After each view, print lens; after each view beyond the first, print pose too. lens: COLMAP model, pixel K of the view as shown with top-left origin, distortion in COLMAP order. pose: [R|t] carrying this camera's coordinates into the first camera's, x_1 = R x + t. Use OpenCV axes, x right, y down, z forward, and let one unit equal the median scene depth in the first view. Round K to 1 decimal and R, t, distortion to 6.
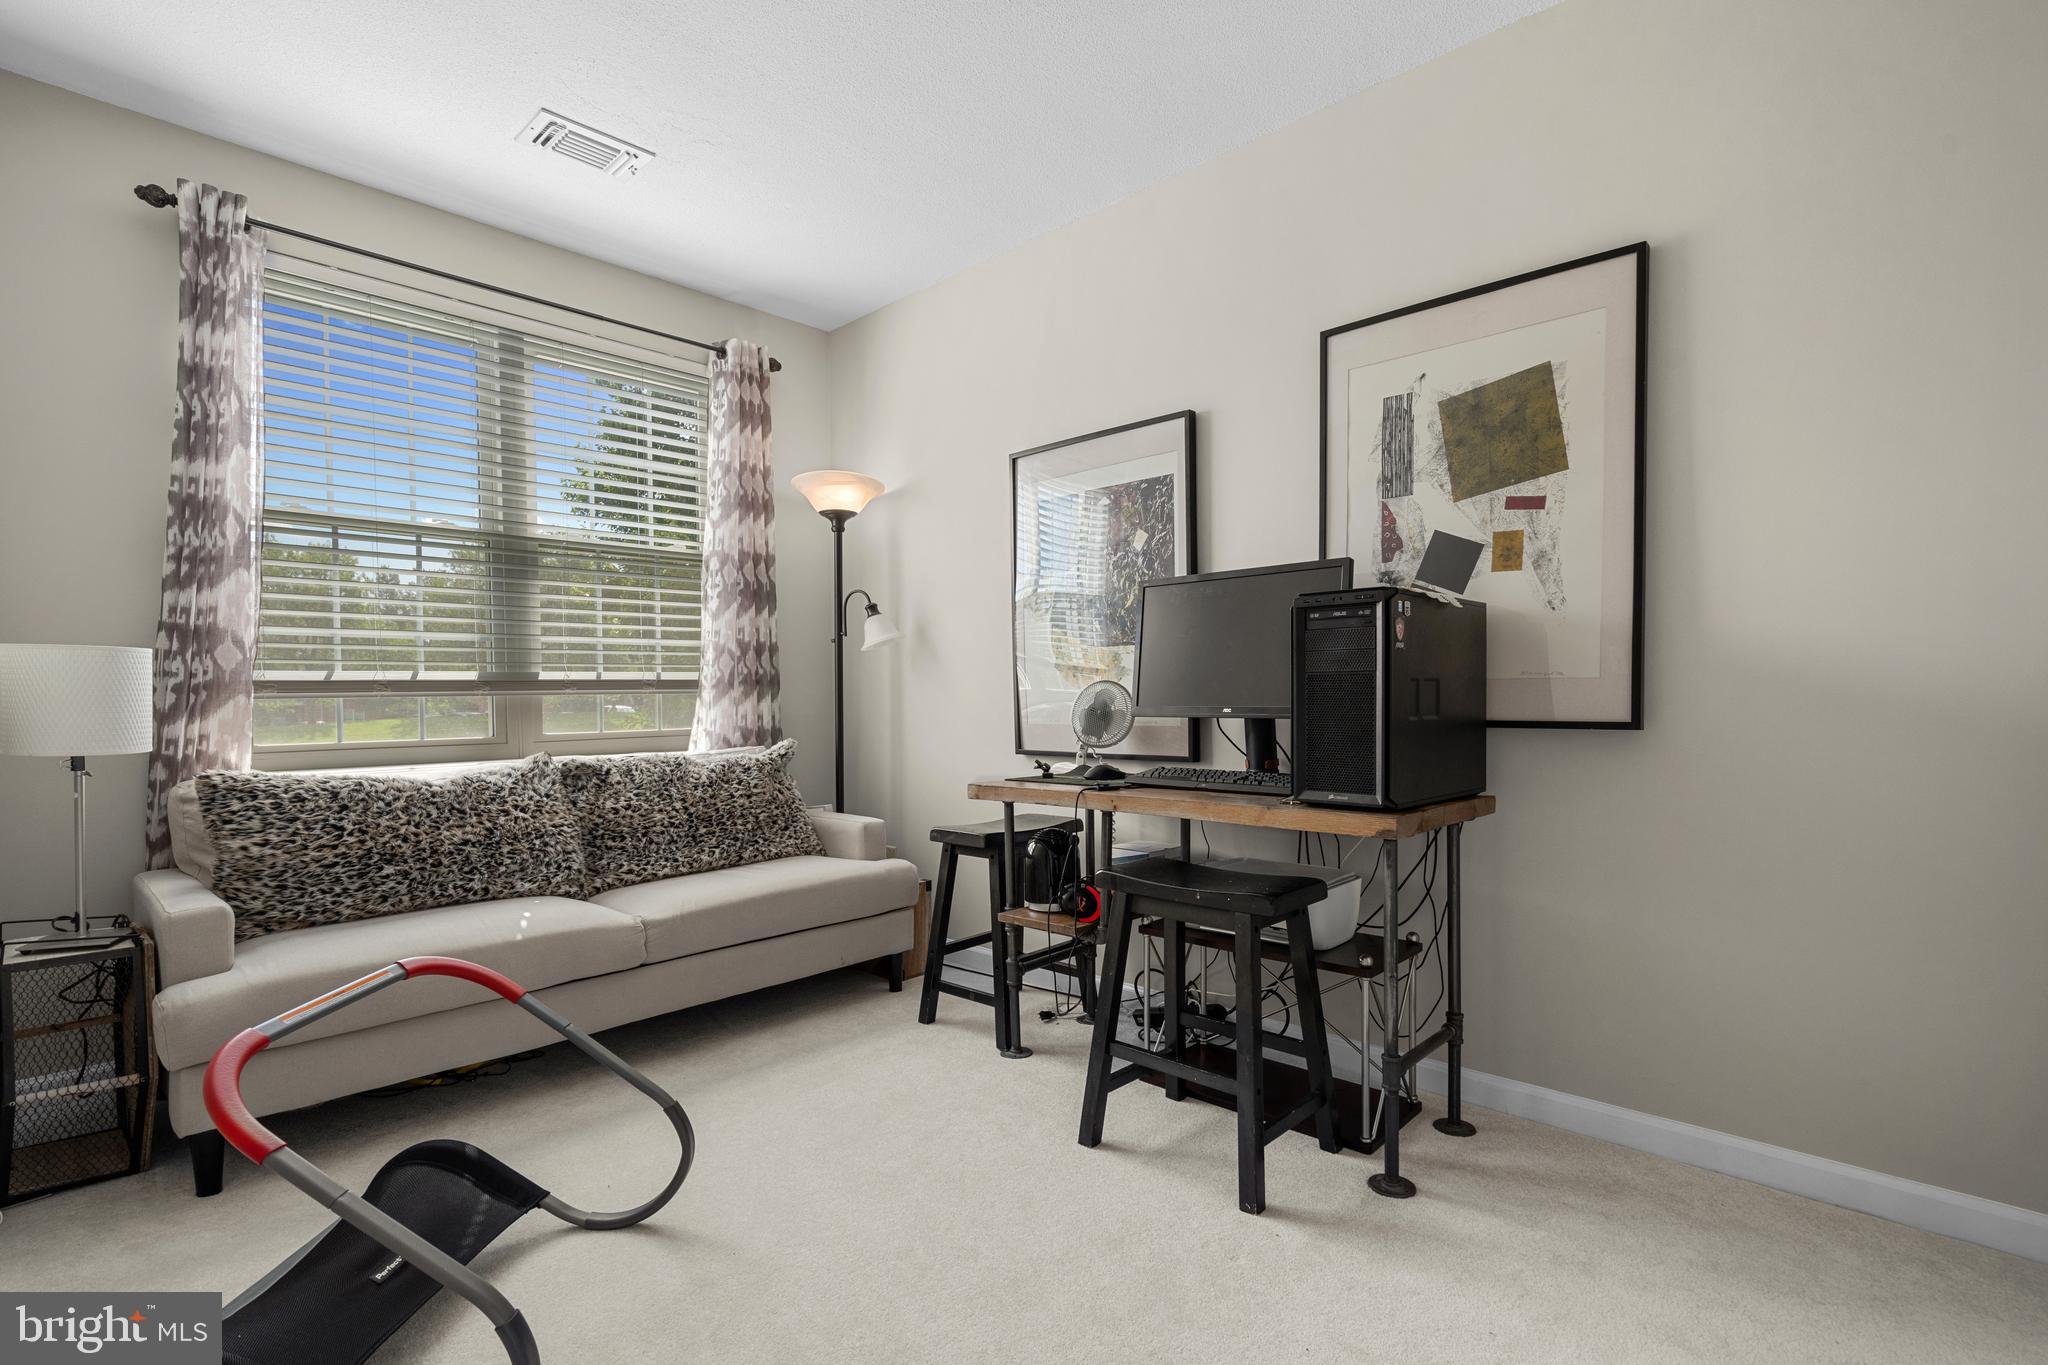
lens RADIAL K [[944.0, 0, 1050.0], [0, 944.0, 711.0], [0, 0, 1]] dist [-0.000562, 0.002837]
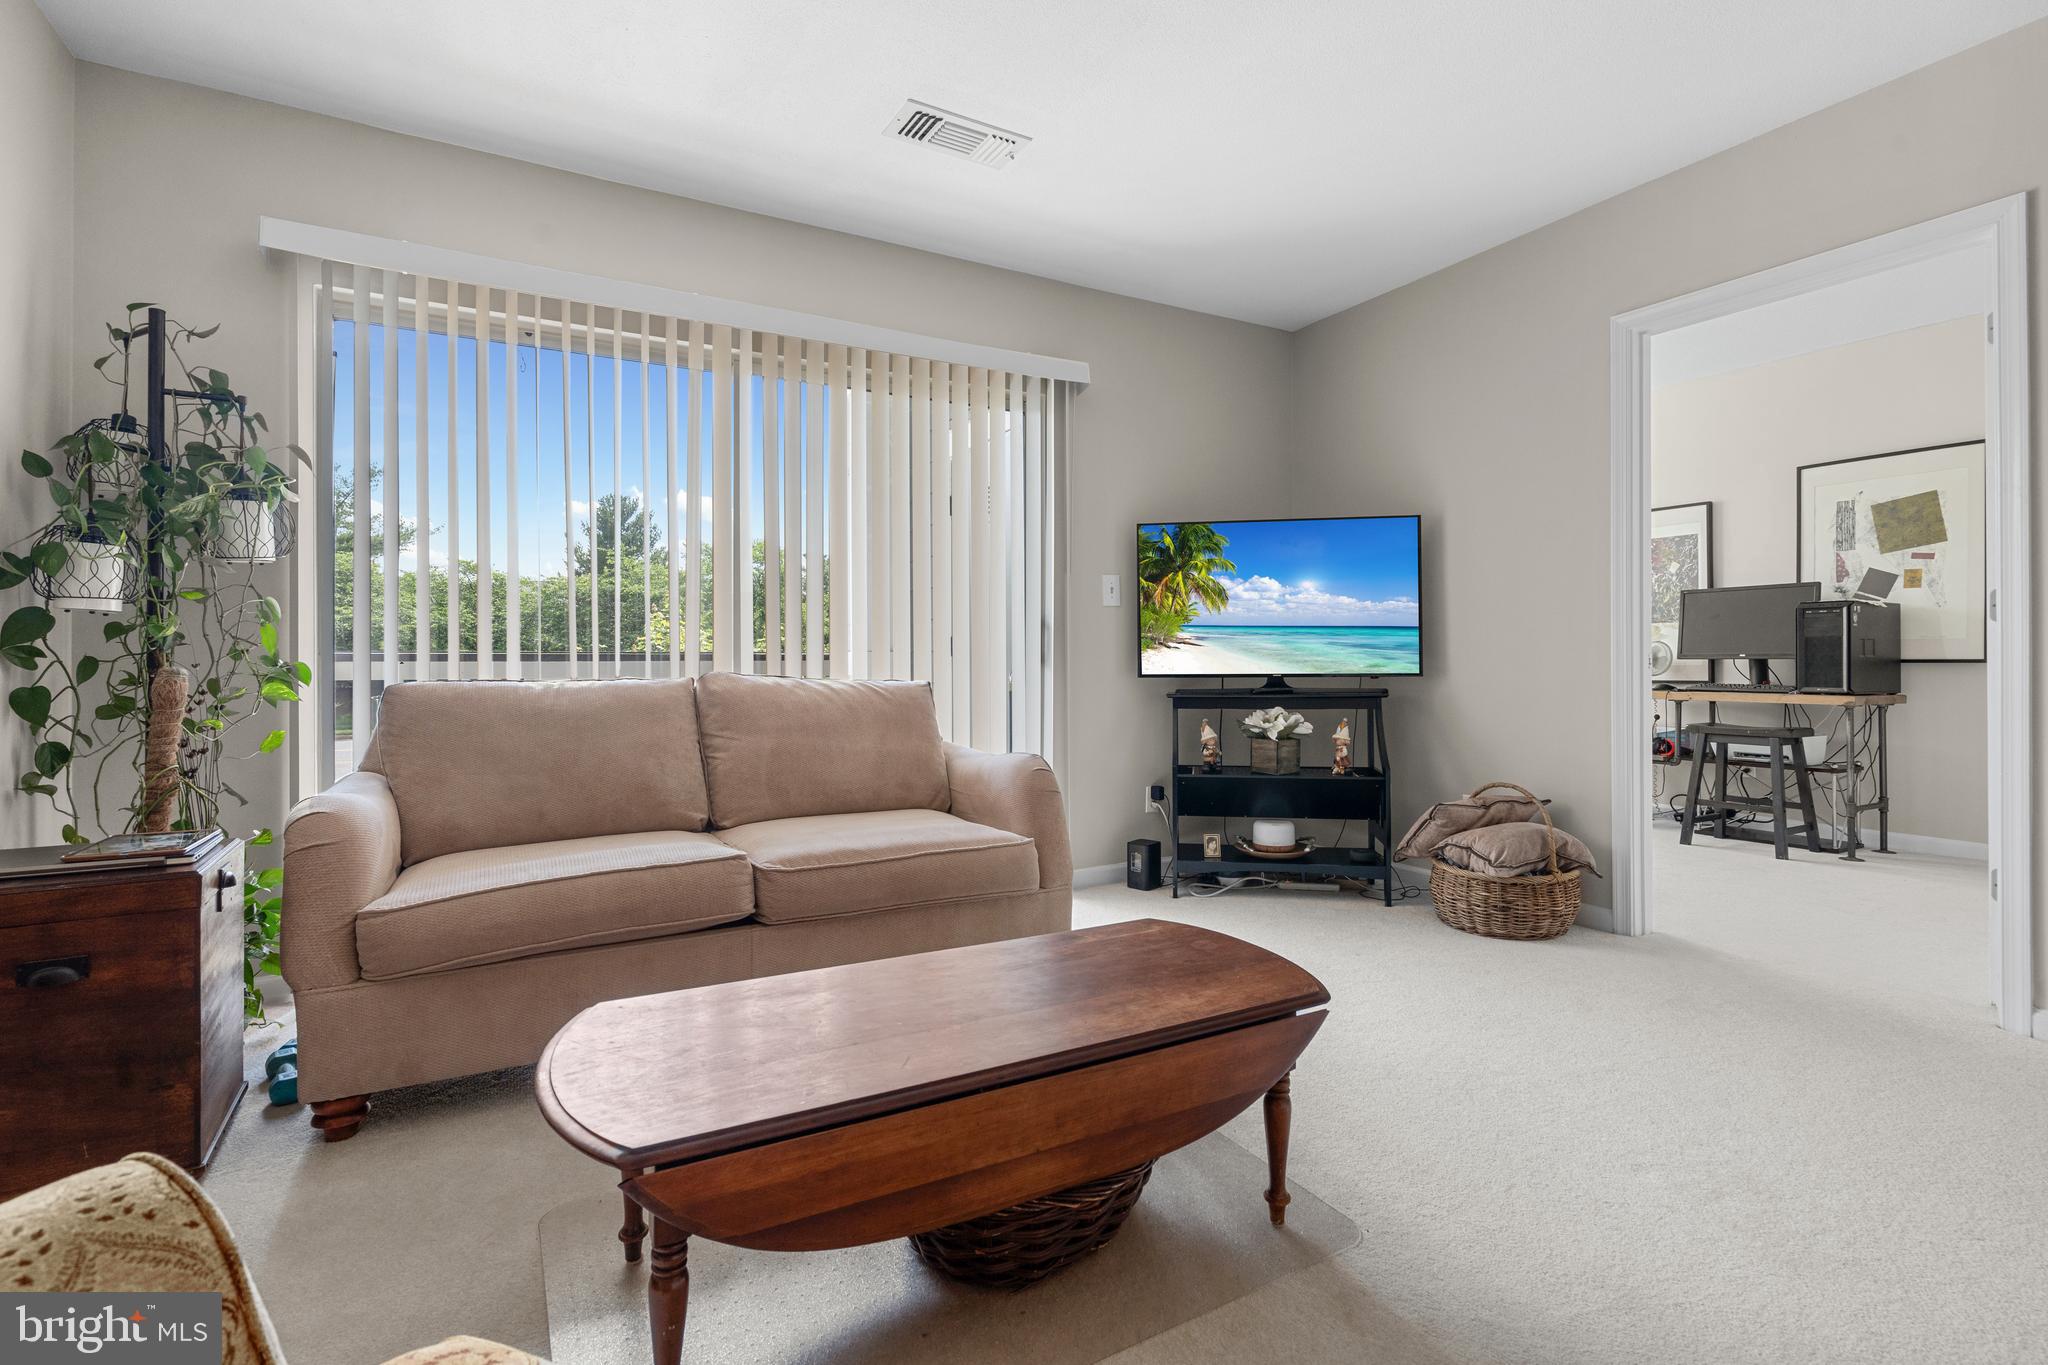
lens RADIAL K [[944.0, 0, 1021.9], [0, 944.0, 655.1], [0, 0, 1]] dist [-0.000562, 0.002837]
pose [[0.949541, 0.001095, -0.313641, -0.709079], [-0.007024, 0.999817, -0.017777, 0.050965], [0.313564, 0.019083, 0.949375, -1.553833]]
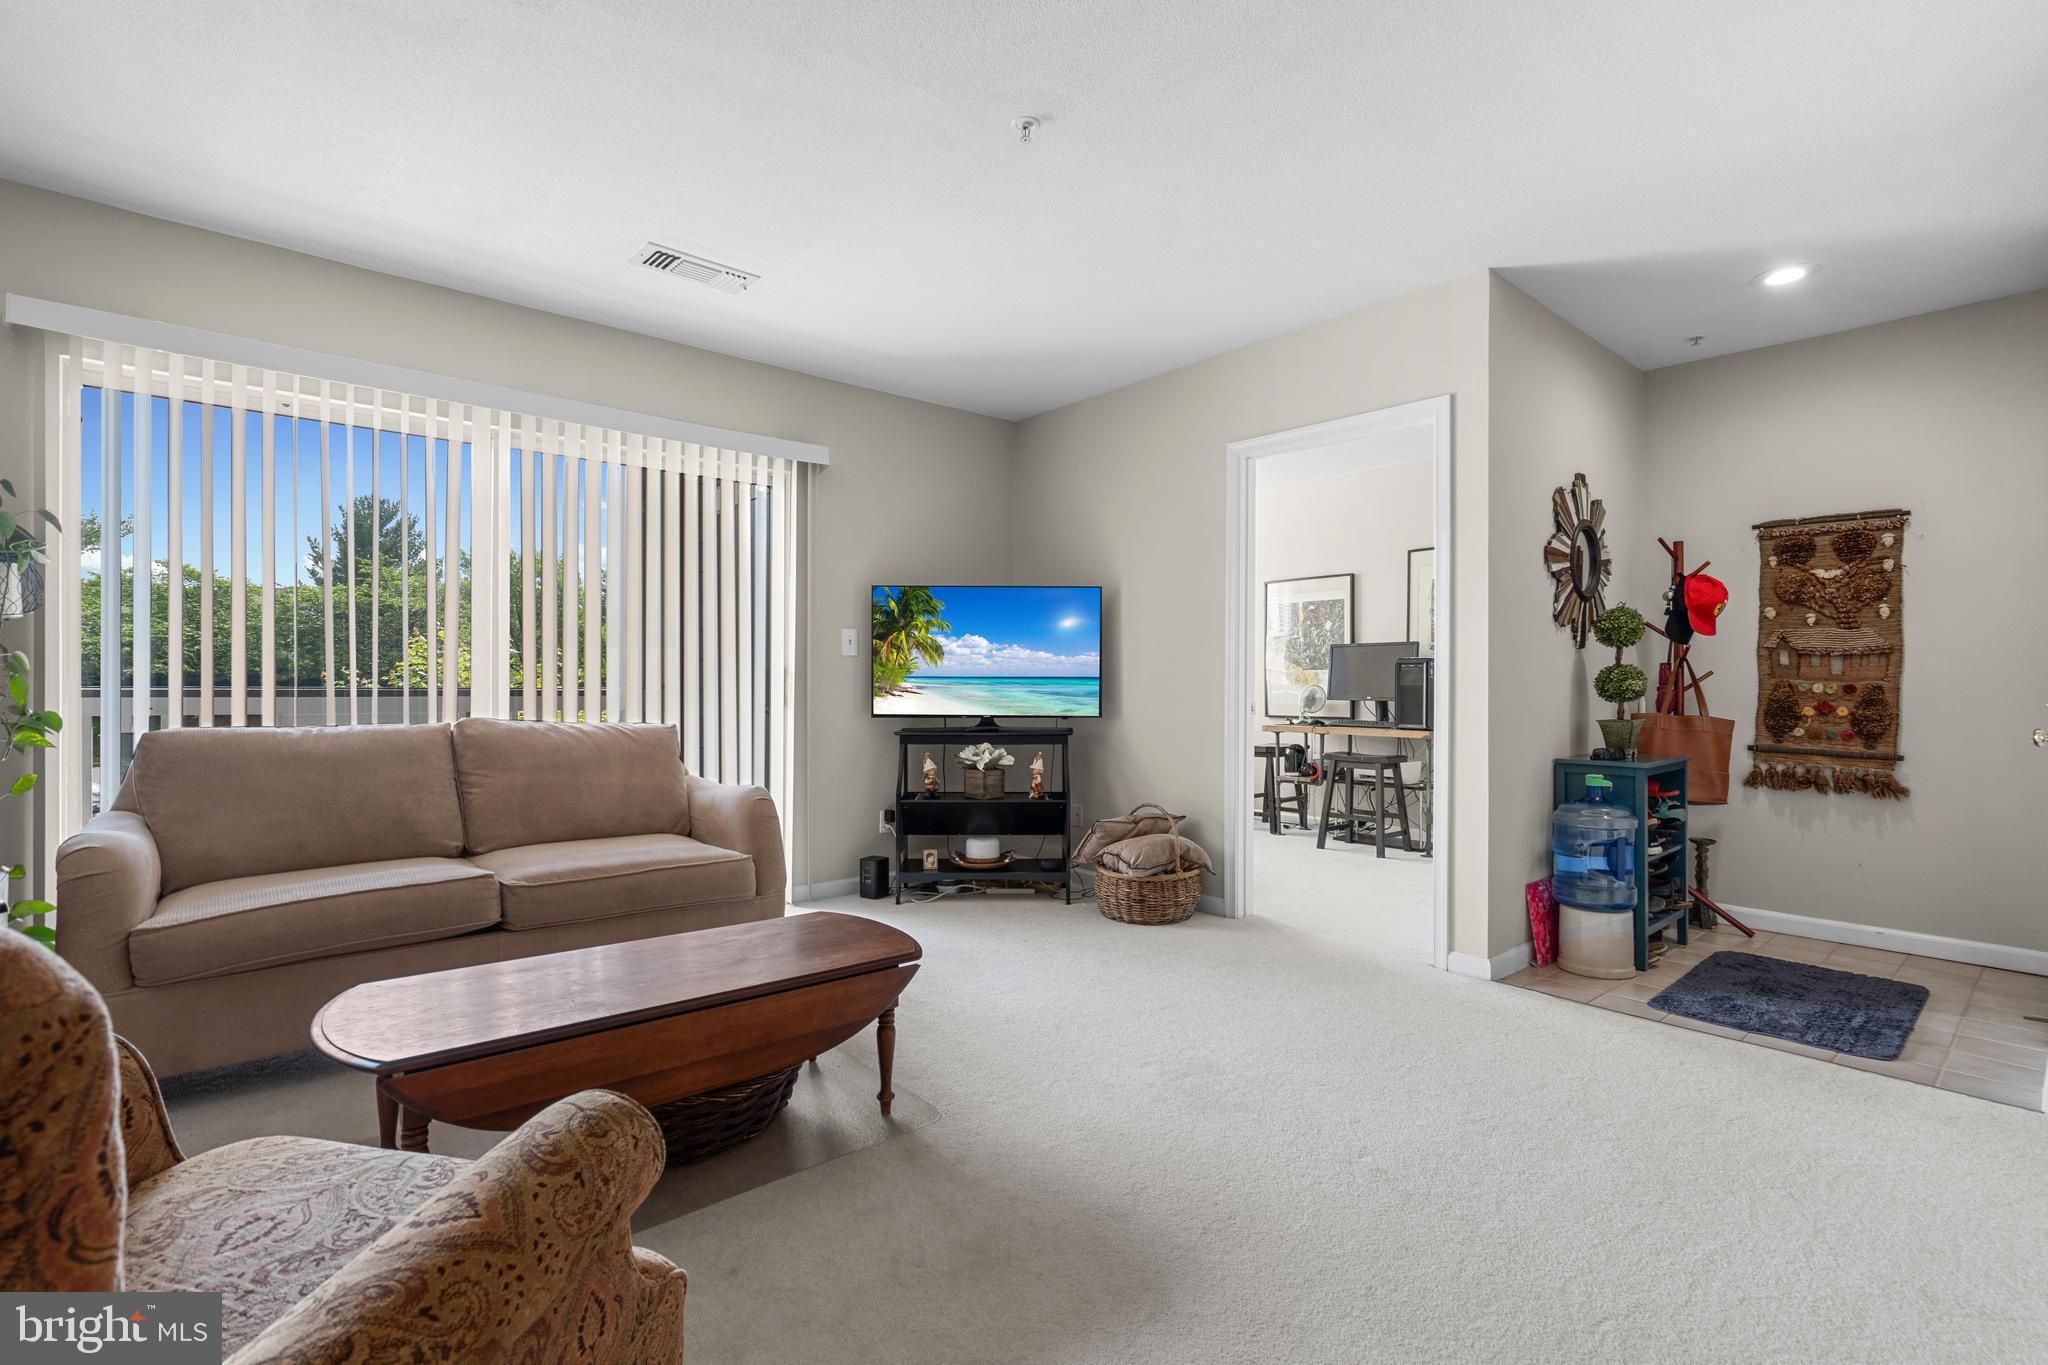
lens RADIAL K [[944.0, 0, 1019.0], [0, 944.0, 685.2], [0, 0, 1]] dist [-0.000562, 0.002837]
pose [[0.992163, 0.011127, -0.124456, -0.478011], [-0.012777, 0.999841, -0.012467, 0.009905], [0.124298, 0.013959, 0.992147, -1.819933]]
